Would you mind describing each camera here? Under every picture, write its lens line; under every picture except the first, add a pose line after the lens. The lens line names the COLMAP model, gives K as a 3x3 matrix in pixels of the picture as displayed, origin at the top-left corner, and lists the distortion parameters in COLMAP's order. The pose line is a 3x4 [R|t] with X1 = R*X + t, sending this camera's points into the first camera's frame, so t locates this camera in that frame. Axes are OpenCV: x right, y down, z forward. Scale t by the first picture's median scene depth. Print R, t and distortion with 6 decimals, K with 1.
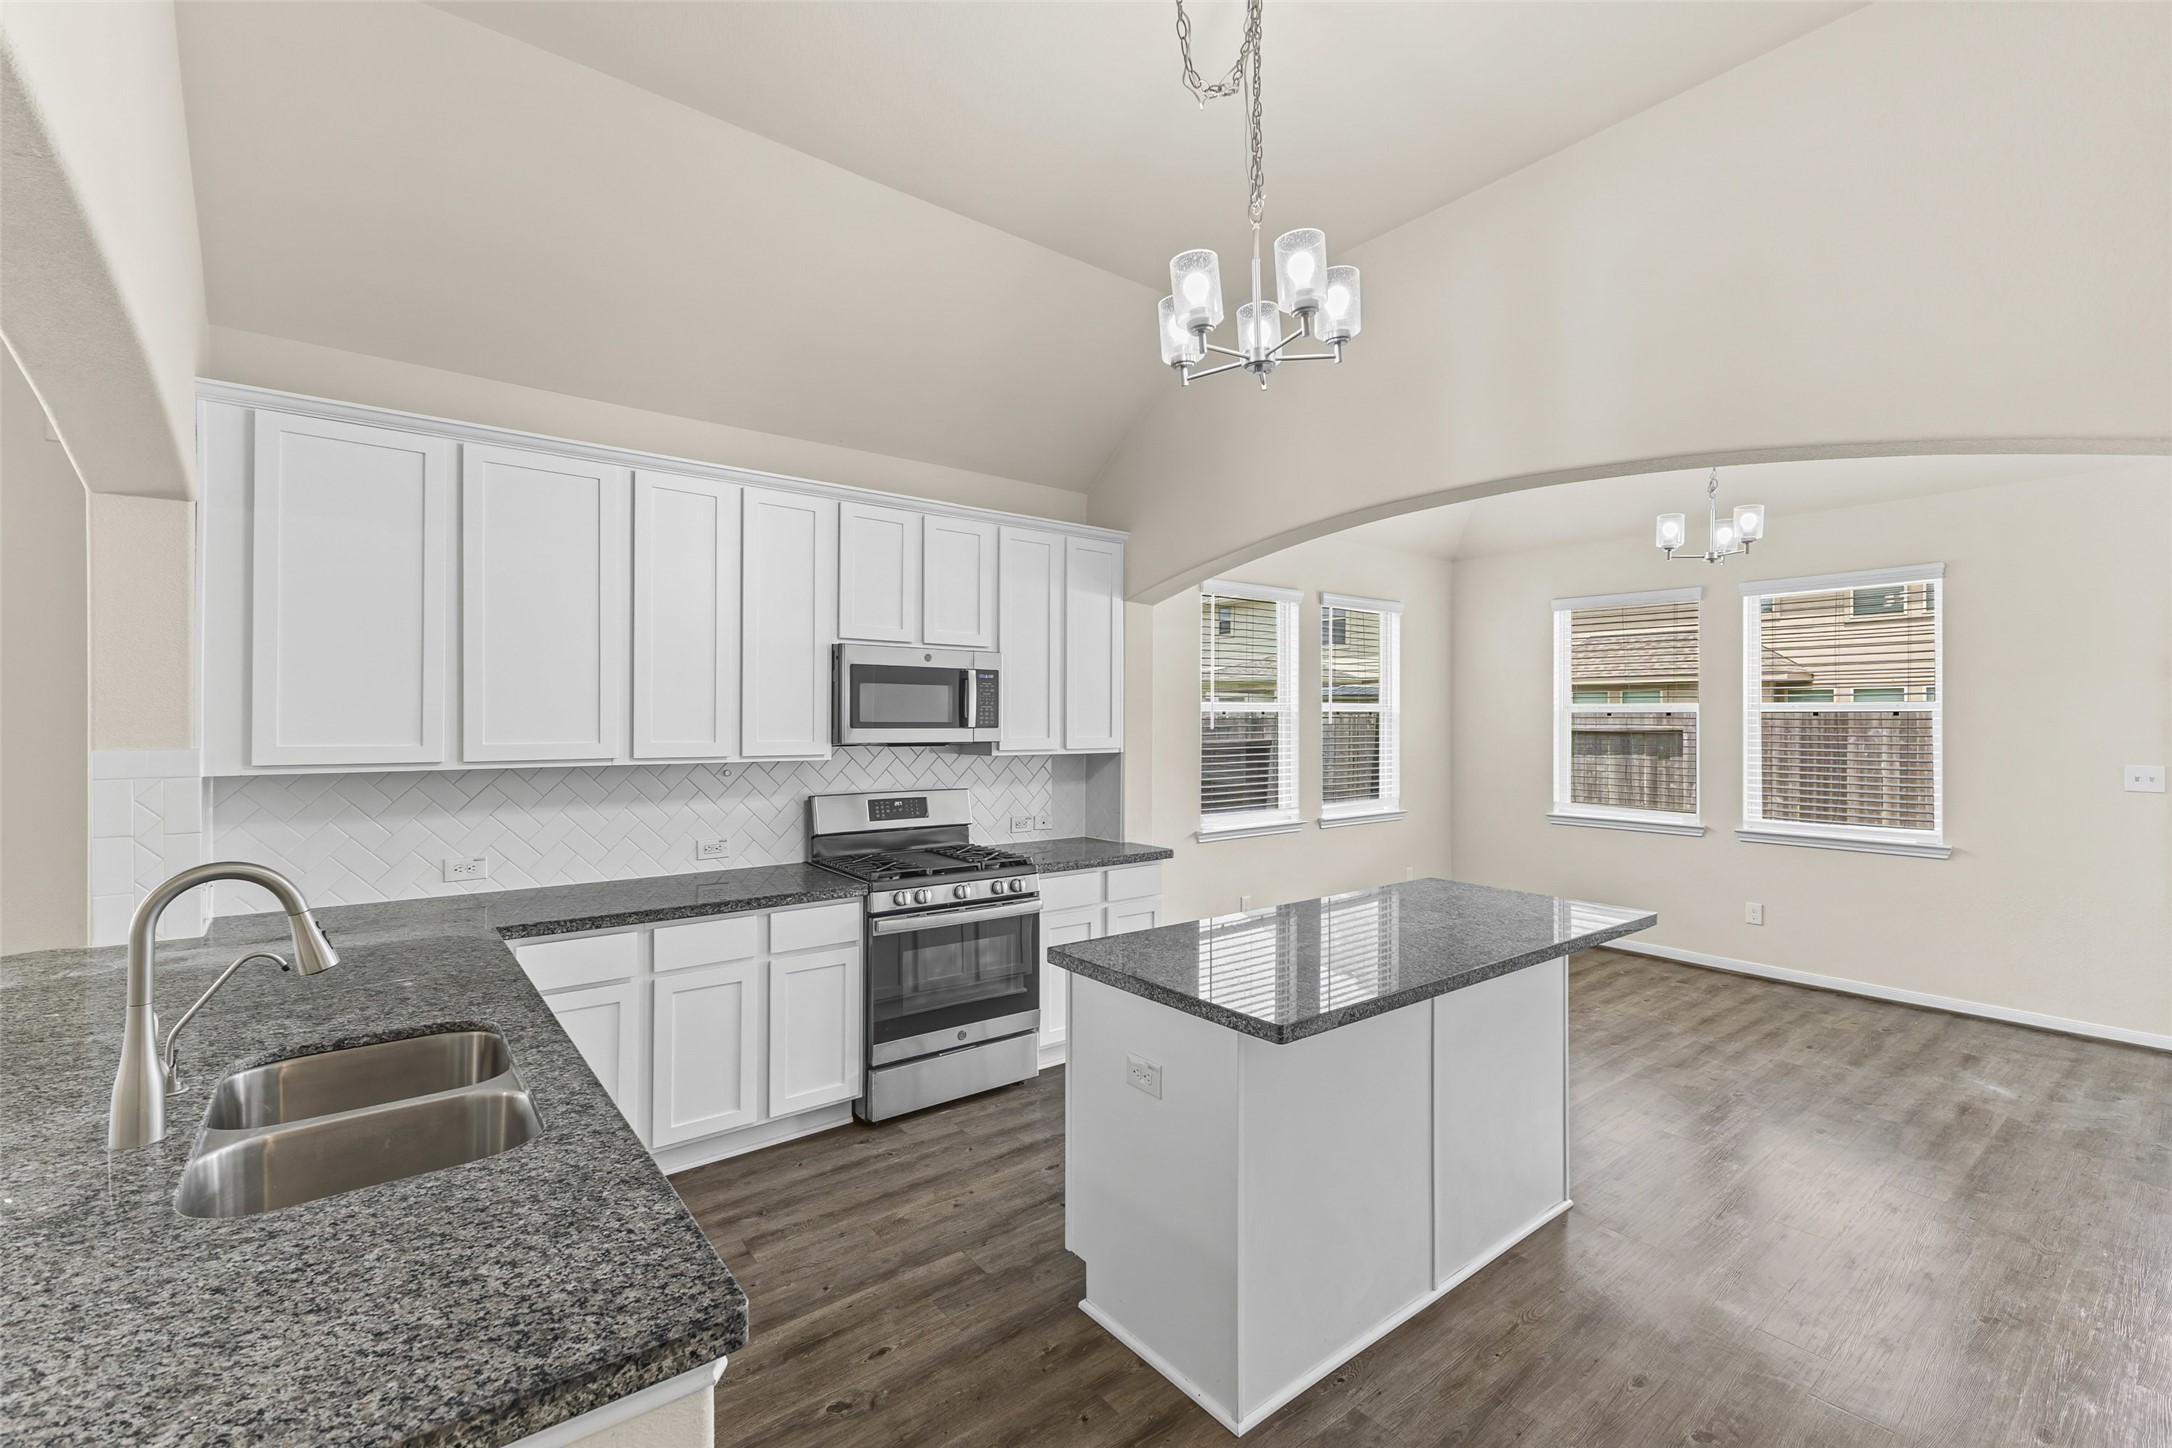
lens RADIAL K [[935.4, 0, 1096.3], [0, 935.4, 739.0], [0, 0, 1]] dist [0.016420, -0.002965]
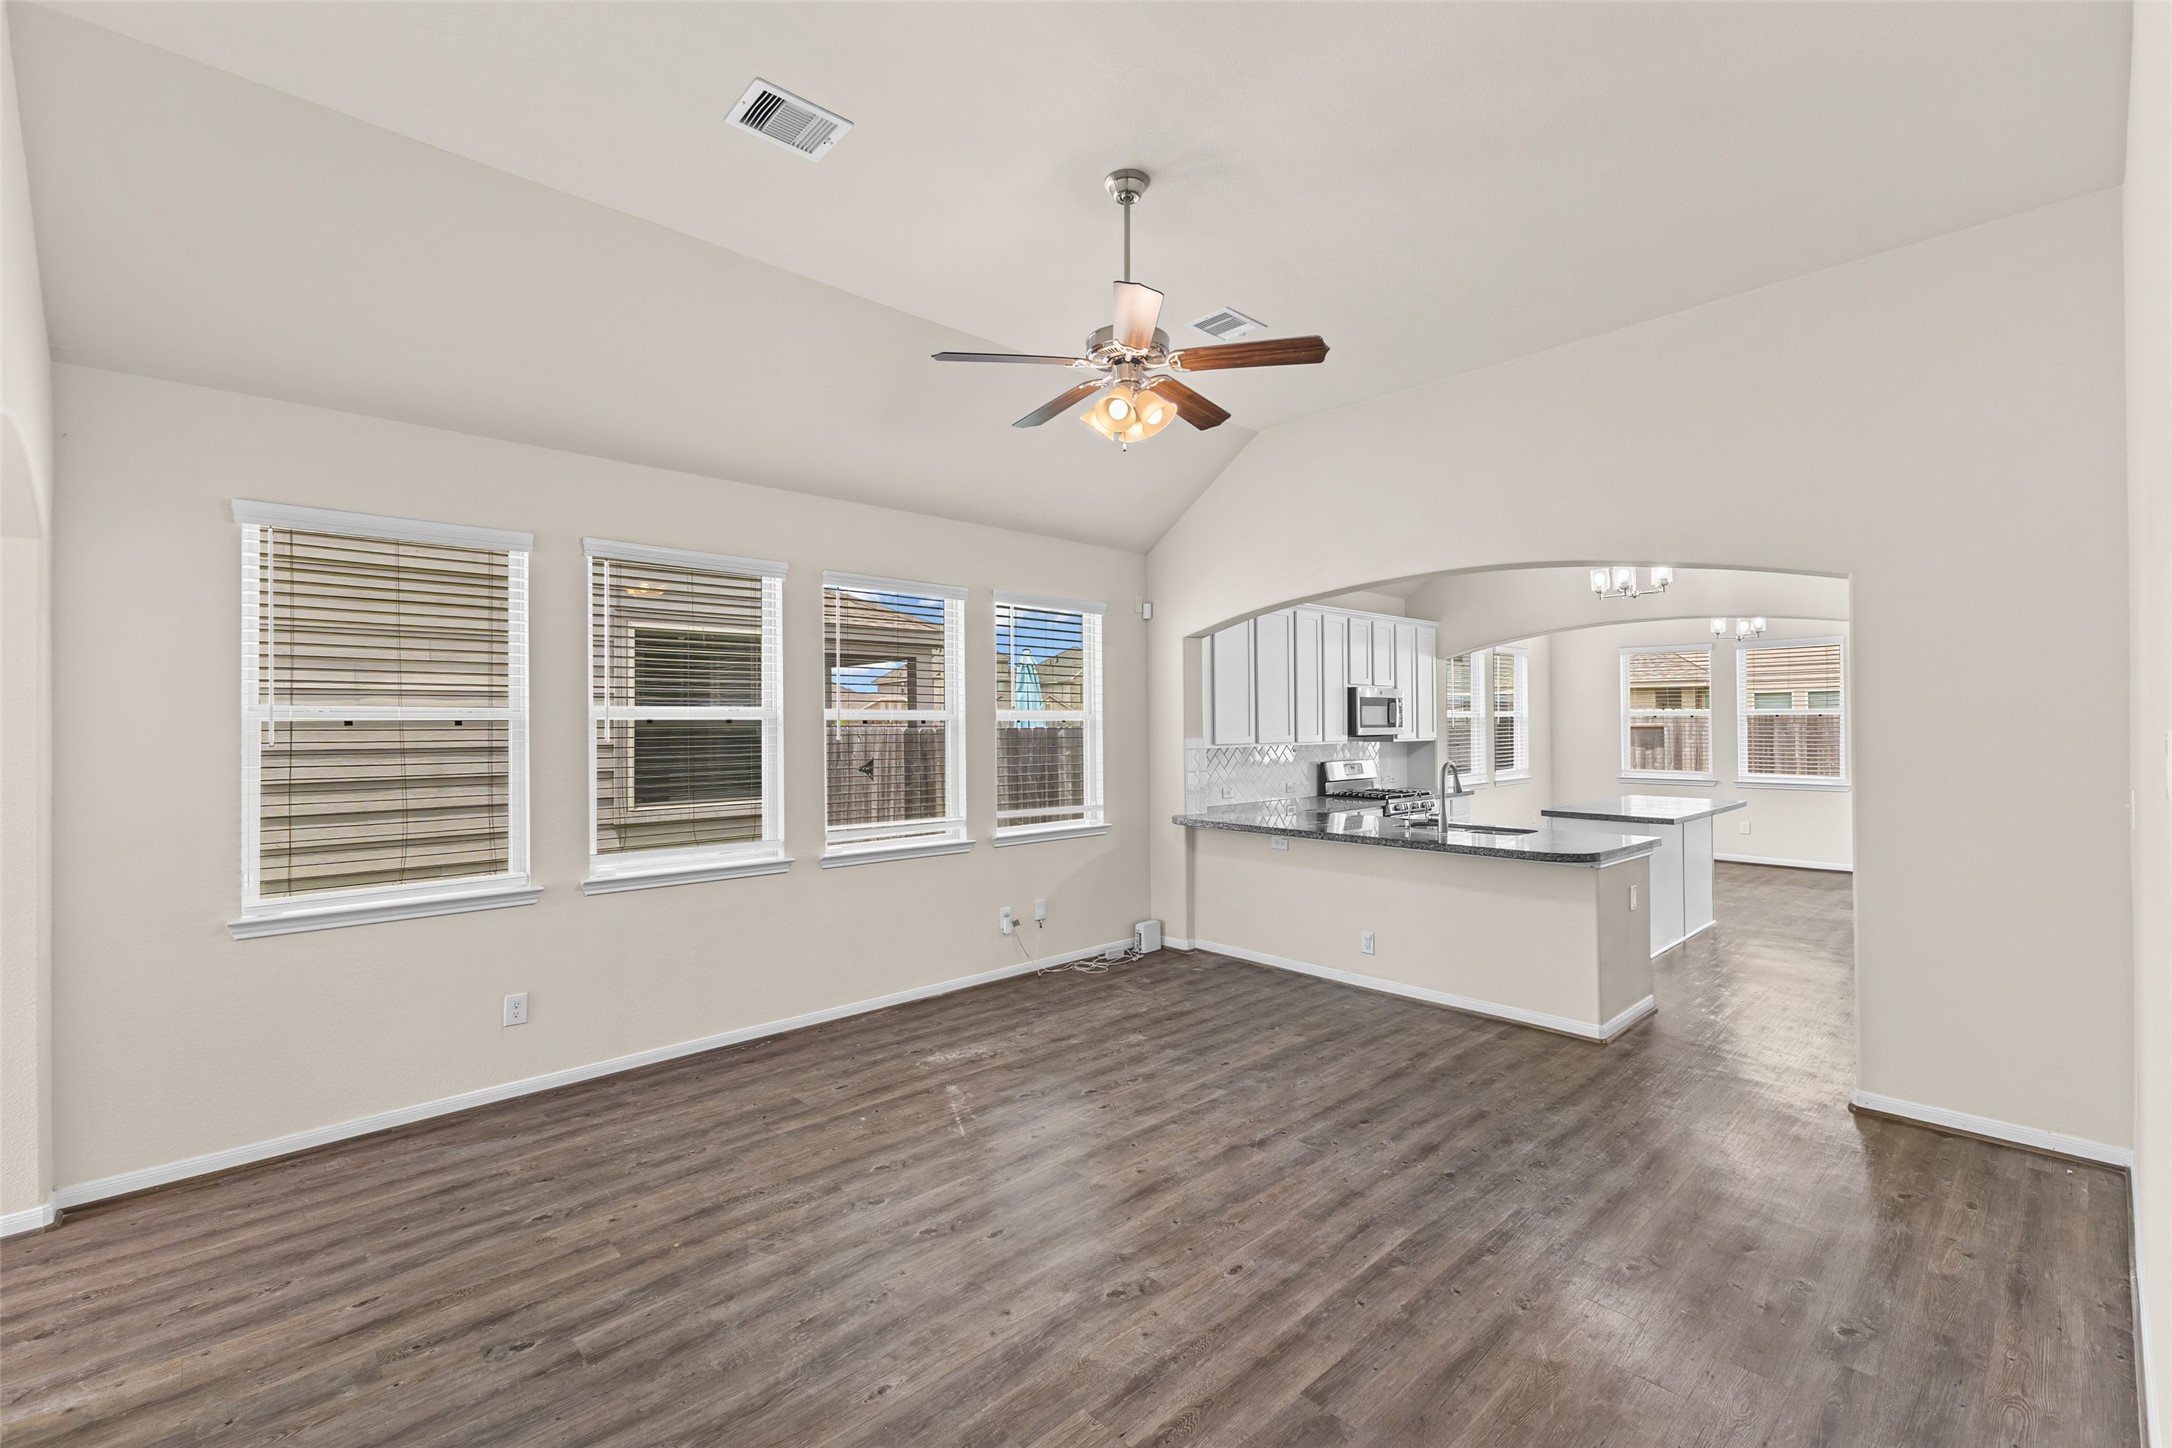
lens RADIAL K [[935.4, 0, 1081.5], [0, 935.4, 737.3], [0, 0, 1]] dist [0.016420, -0.002965]
pose [[0.996296, -0.013617, 0.084906, -0.962460], [0.014411, 0.999858, -0.008750, 0.017114], [-0.084775, 0.009941, 0.996351, -0.924255]]
